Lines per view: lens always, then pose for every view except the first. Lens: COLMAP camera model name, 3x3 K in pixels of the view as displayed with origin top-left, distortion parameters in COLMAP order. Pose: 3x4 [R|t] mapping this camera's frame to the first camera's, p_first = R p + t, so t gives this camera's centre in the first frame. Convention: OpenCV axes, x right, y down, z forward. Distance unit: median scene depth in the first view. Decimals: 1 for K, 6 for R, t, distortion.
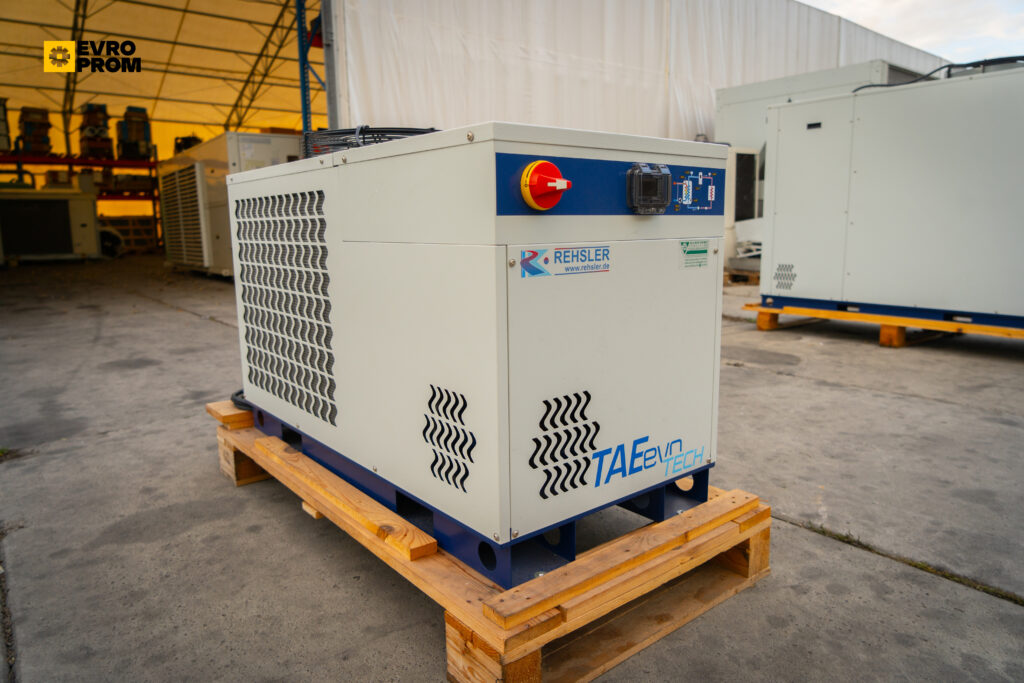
lens RADIAL K [[686.1, 0, 512.0], [0, 686.1, 341.5], [0, 0, 1]] dist [-0.016041, -0.002119]
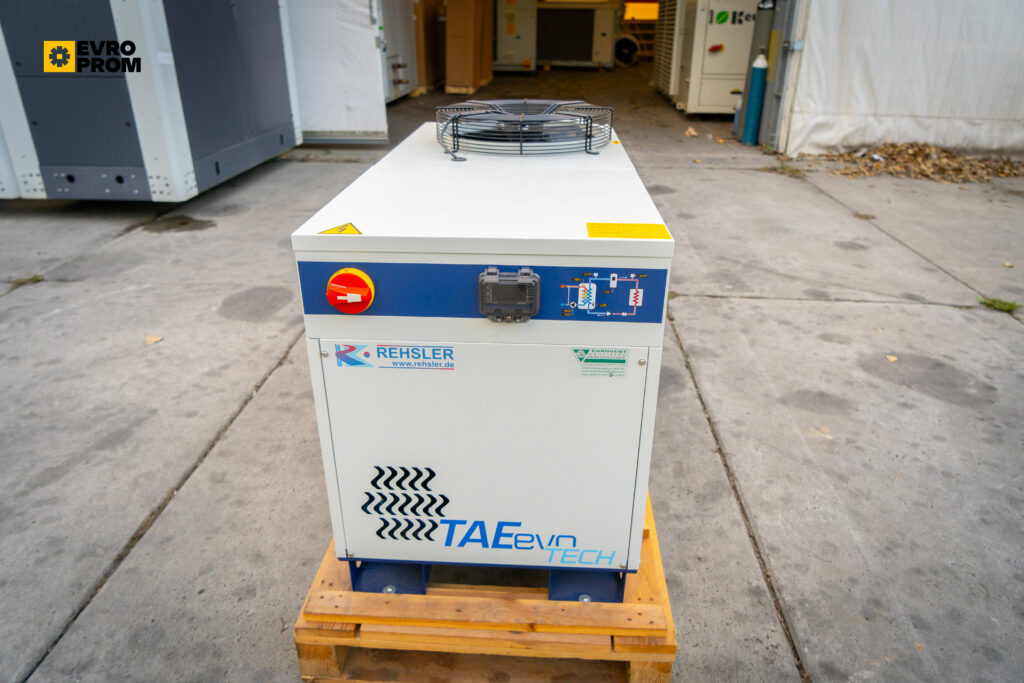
lens RADIAL K [[685.6, 0, 512.0], [0, 685.6, 341.5], [0, 0, 1]] dist [-0.006044, -0.000186]
pose [[0.736643, 0.304196, -0.604005, 0.730055], [-0.125851, 0.939186, 0.319517, -0.433180], [0.664469, -0.159355, 0.730128, 0.327697]]
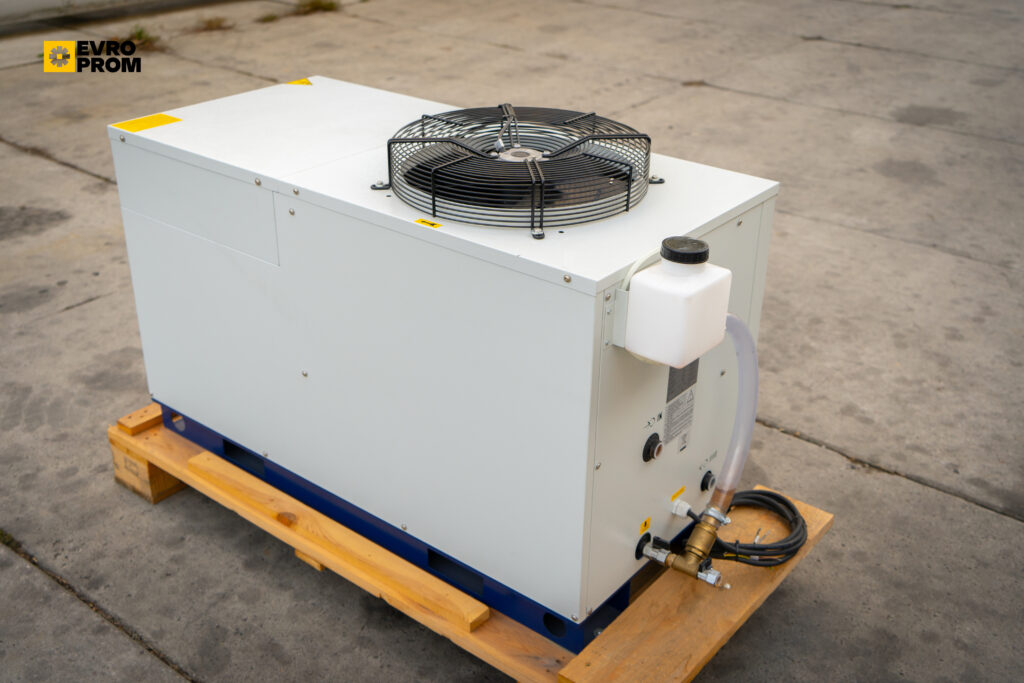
lens RADIAL K [[1089.8, 0, 512.0], [0, 1089.8, 341.5], [0, 0, 1]] dist [0.023953, 0.026947]
pose [[-0.978453, 0.095187, -0.183219, 0.051775], [-0.034707, 0.798935, 0.600415, -1.127446], [0.203532, 0.593837, -0.778417, 2.818608]]
